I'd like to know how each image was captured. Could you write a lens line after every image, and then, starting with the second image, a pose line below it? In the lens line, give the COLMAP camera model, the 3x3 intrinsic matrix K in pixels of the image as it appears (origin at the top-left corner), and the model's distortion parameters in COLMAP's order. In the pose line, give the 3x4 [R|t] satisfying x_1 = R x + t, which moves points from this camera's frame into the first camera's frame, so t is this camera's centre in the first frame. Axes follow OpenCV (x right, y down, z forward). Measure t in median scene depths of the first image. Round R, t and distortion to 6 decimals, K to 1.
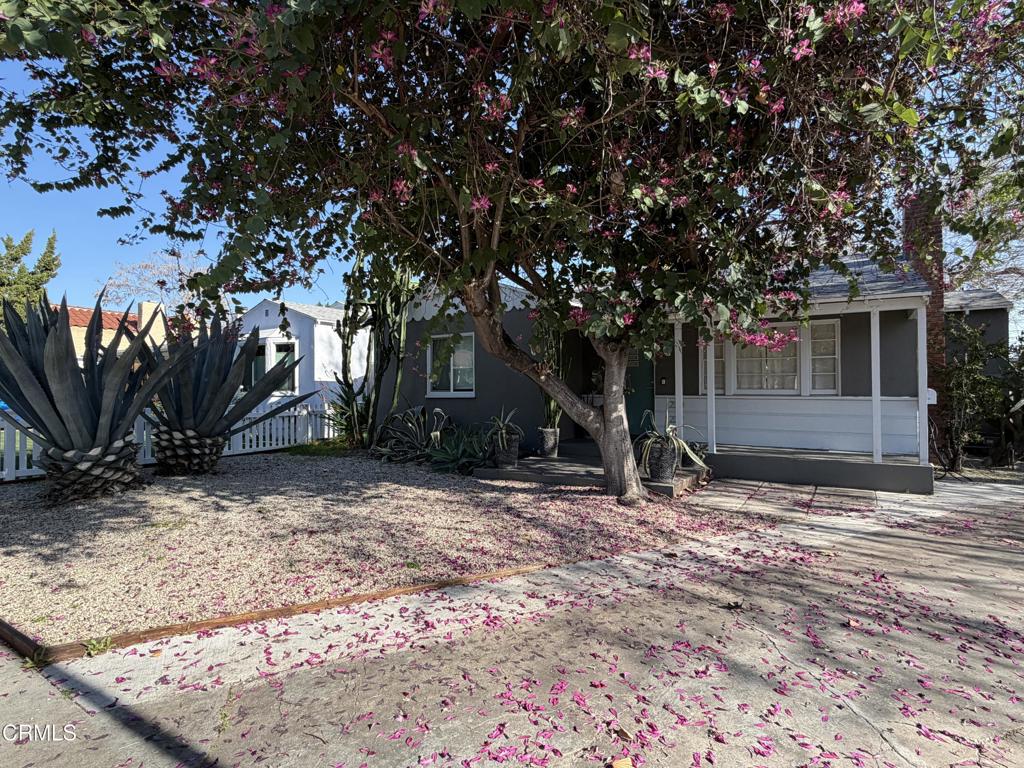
lens RADIAL K [[529.0, 0, 515.7], [0, 529.0, 382.4], [0, 0, 1]] dist [0.003236, 0.000206]
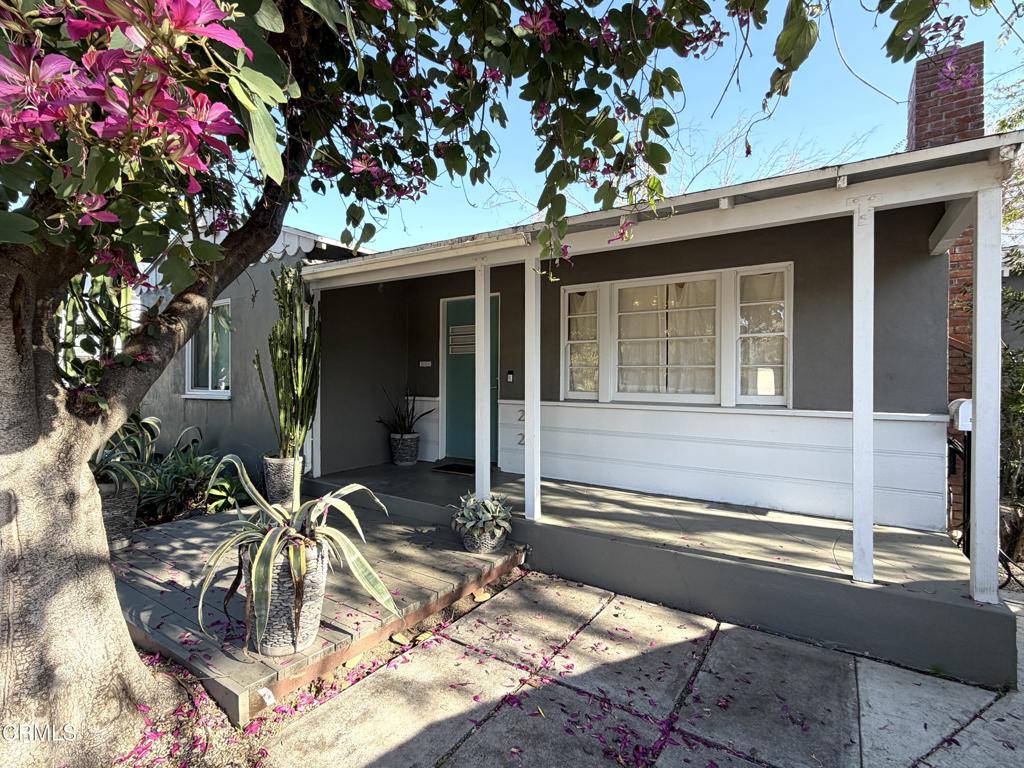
lens RADIAL K [[482.2, 0, 517.3], [0, 482.2, 380.4], [0, 0, 1]] dist [-0.014024, -0.000260]
pose [[0.999874, 0.014506, -0.006508, 0.269398], [-0.014508, 0.999895, -0.000179, 0.001477], [0.006504, 0.000273, 0.999979, 0.408494]]
